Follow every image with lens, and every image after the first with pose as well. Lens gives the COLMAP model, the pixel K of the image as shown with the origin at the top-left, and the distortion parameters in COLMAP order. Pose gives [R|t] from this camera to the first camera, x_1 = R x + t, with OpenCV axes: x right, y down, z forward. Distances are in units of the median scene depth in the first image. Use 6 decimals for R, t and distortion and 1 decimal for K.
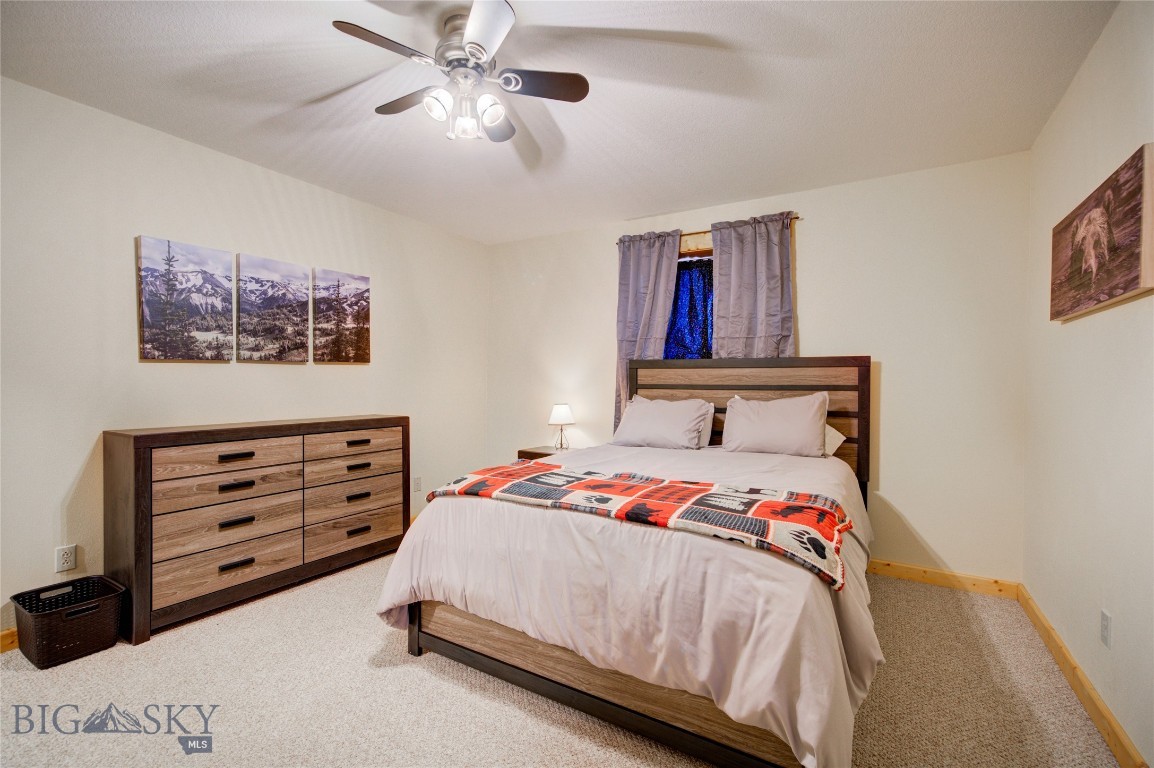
lens RADIAL K [[501.2, 0, 575.0], [0, 501.2, 383.7], [0, 0, 1]] dist [-0.007508, 0.003588]
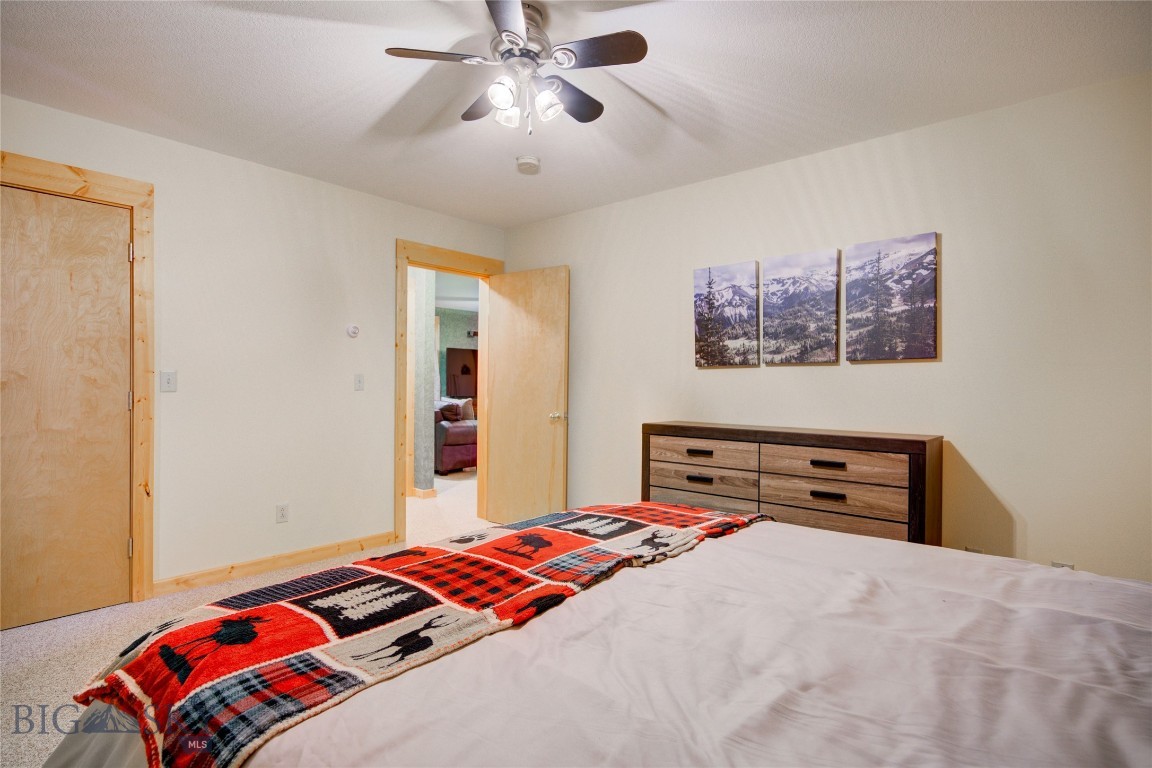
lens RADIAL K [[573.1, 0, 573.1], [0, 573.1, 384.9], [0, 0, 1]] dist [0.002286, -0.003067]
pose [[-0.153950, 0.000903, -0.988078, 0.526327], [-0.010172, 0.999945, 0.002499, -0.003573], [0.988026, 0.010435, -0.153933, 0.781656]]
